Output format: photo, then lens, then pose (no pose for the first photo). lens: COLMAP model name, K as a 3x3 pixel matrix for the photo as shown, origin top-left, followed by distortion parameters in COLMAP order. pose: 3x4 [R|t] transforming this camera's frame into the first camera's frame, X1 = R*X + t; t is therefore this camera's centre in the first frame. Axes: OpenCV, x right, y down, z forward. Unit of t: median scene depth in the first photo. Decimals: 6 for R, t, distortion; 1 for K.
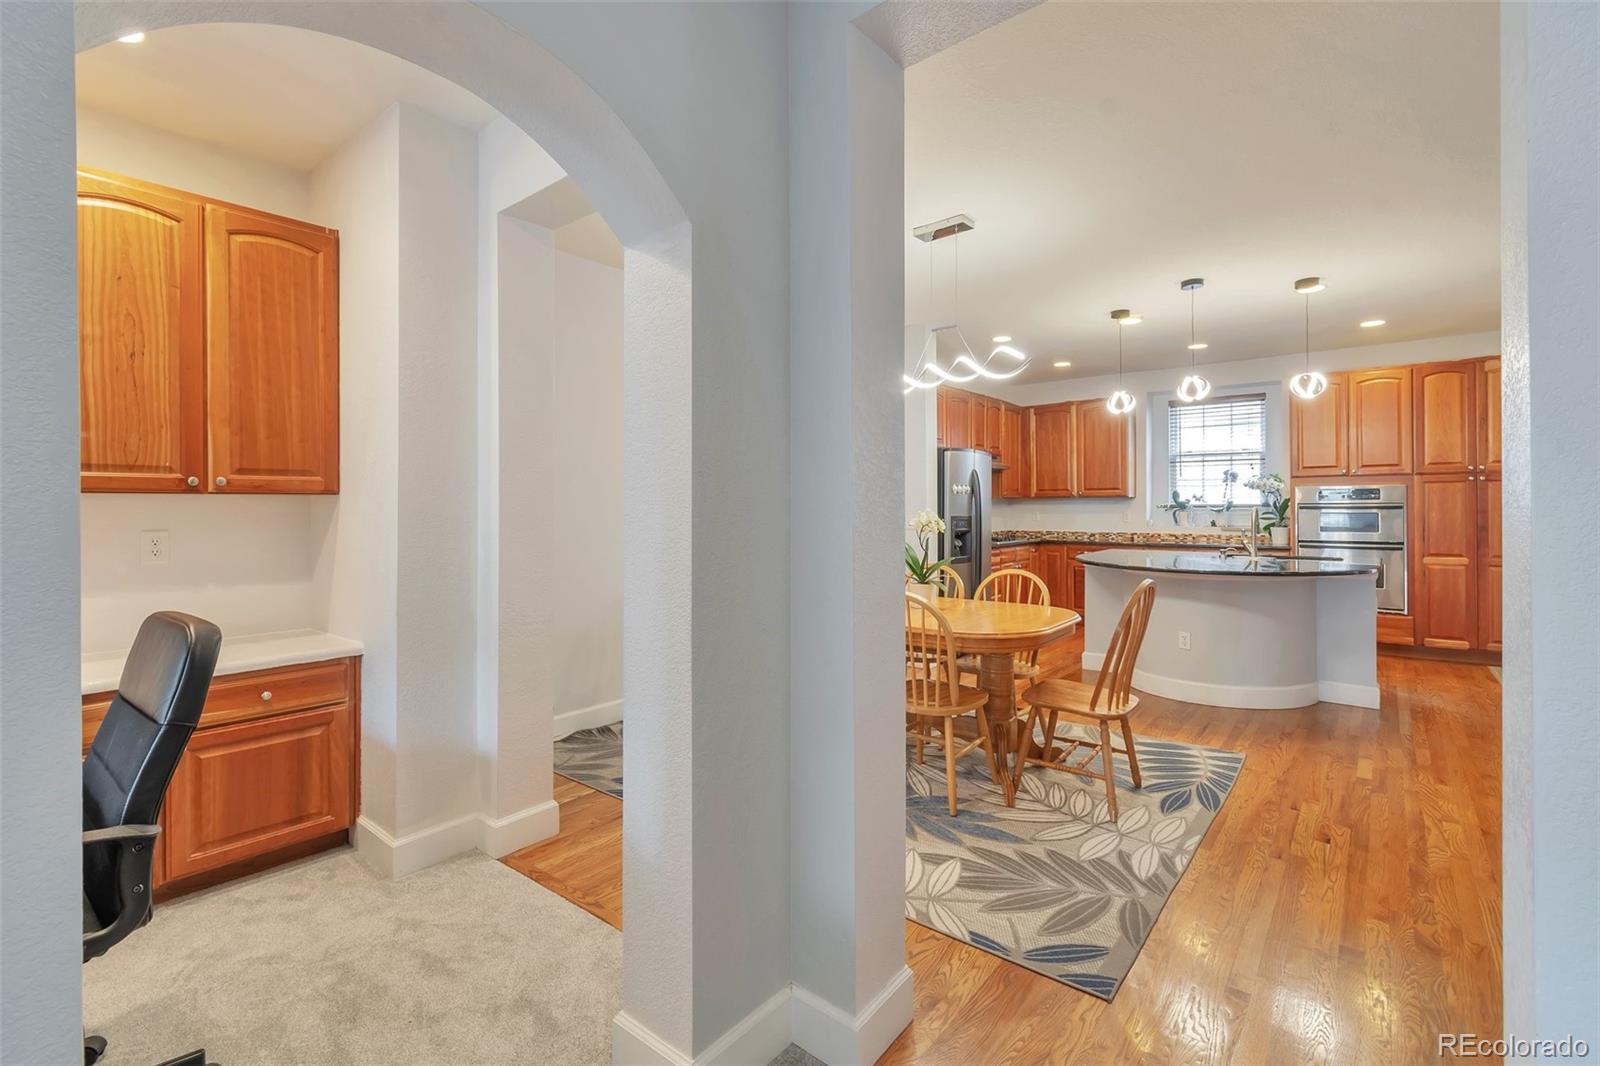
lens RADIAL K [[703.7, 0, 811.8], [0, 703.7, 512.2], [0, 0, 1]] dist [0.006517, -0.002989]
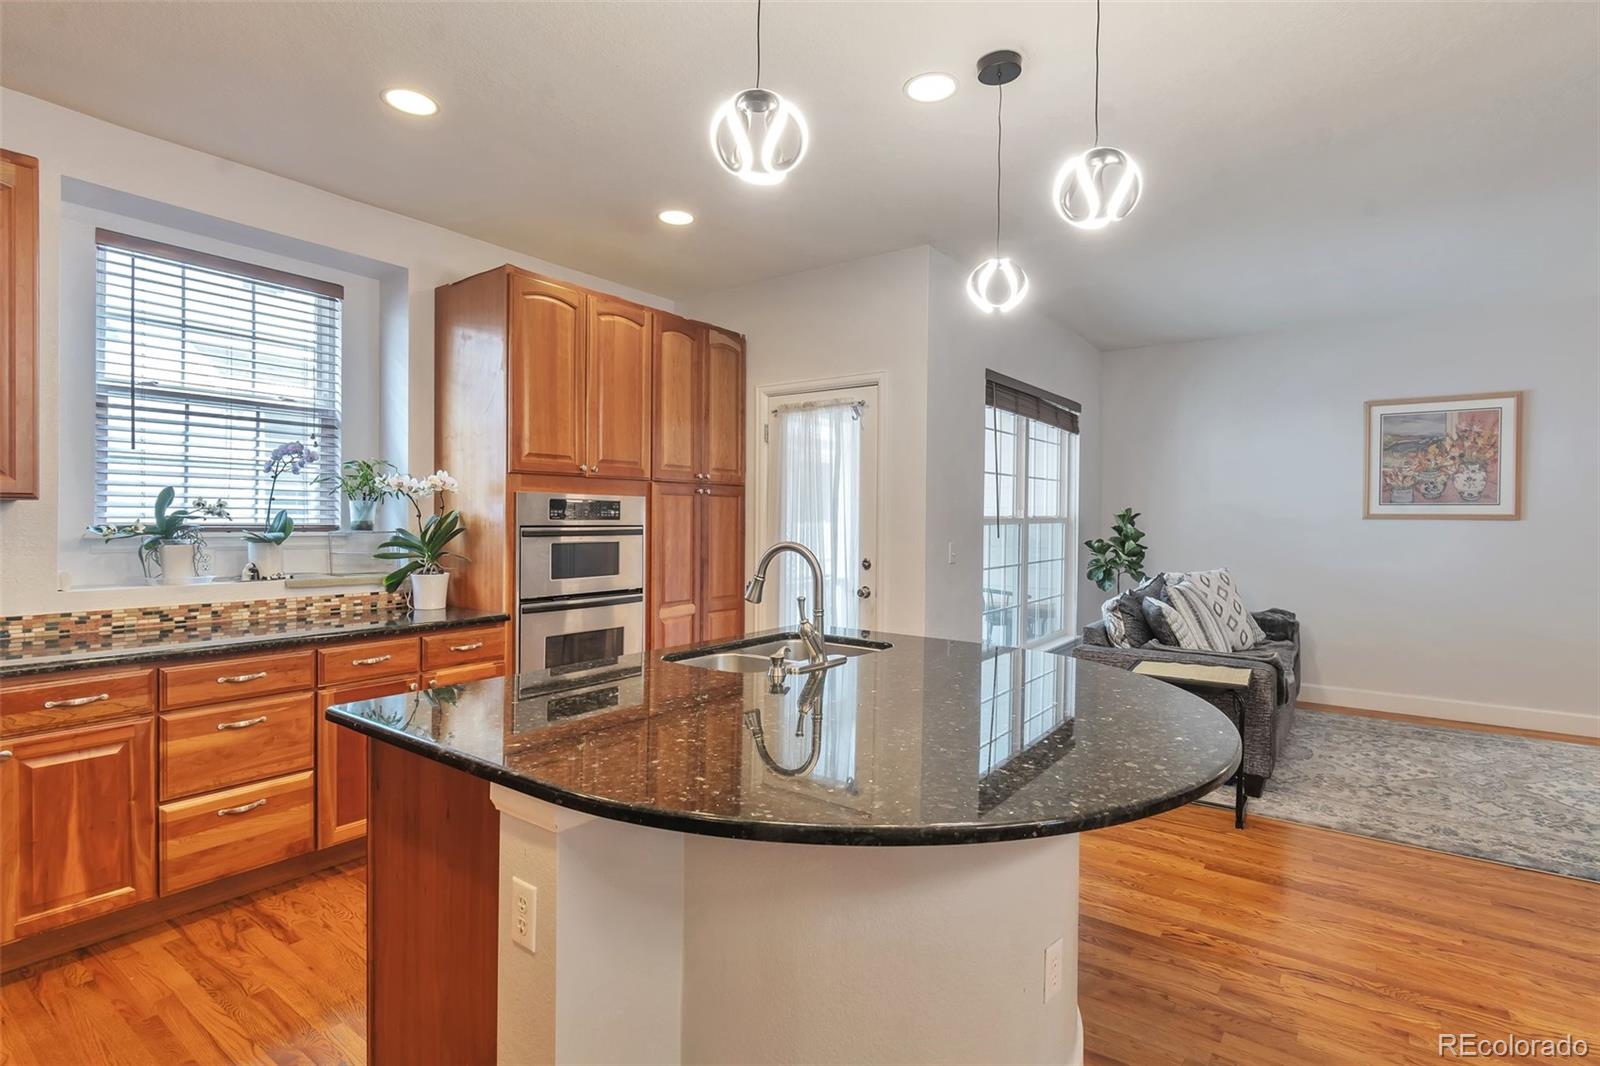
lens RADIAL K [[788.0, 0, 795.8], [0, 788.0, 516.7], [0, 0, 1]] dist [0.003507, -0.003988]
pose [[-0.037514, 0.006162, 0.999277, 0.140048], [-0.001156, 0.999980, -0.006210, -0.016510], [-0.999295, -0.001388, -0.037506, 0.902913]]
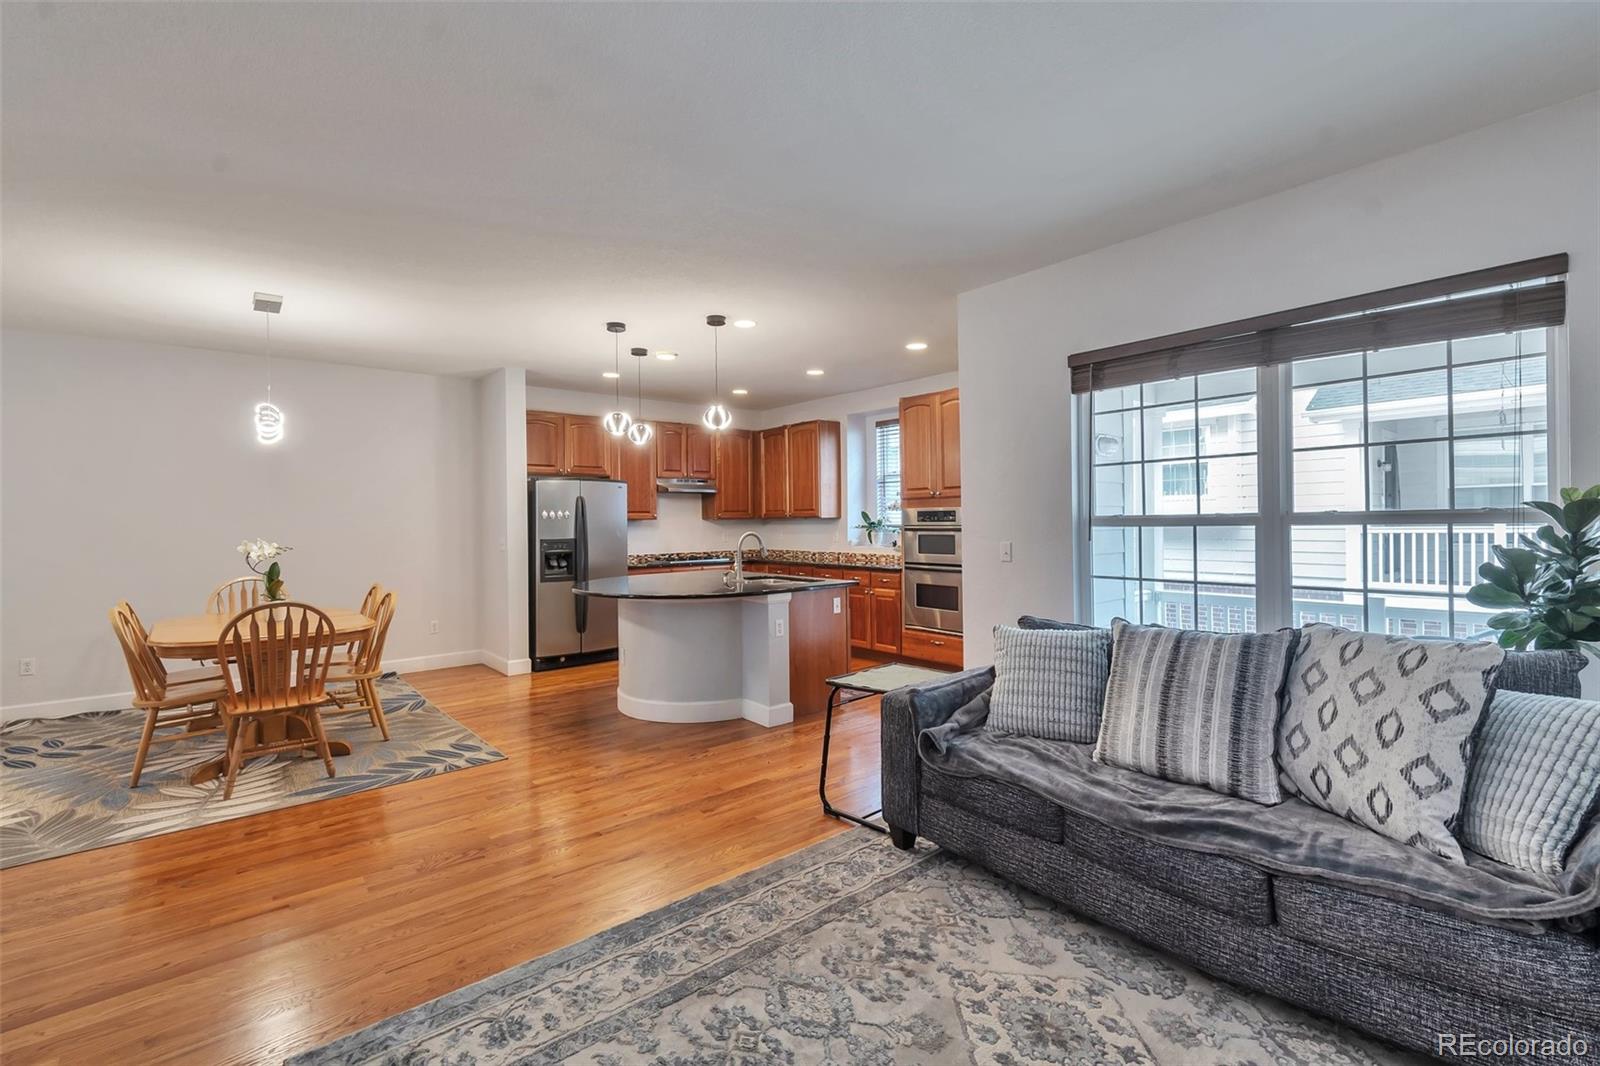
lens RADIAL K [[703.7, 0, 811.7], [0, 703.7, 524.1], [0, 0, 1]] dist [0.006517, -0.002989]
pose [[0.982322, -0.006227, -0.187096, 0.816100], [0.006597, 0.999977, 0.001356, -0.017659], [0.187084, -0.002566, 0.982341, -0.006635]]
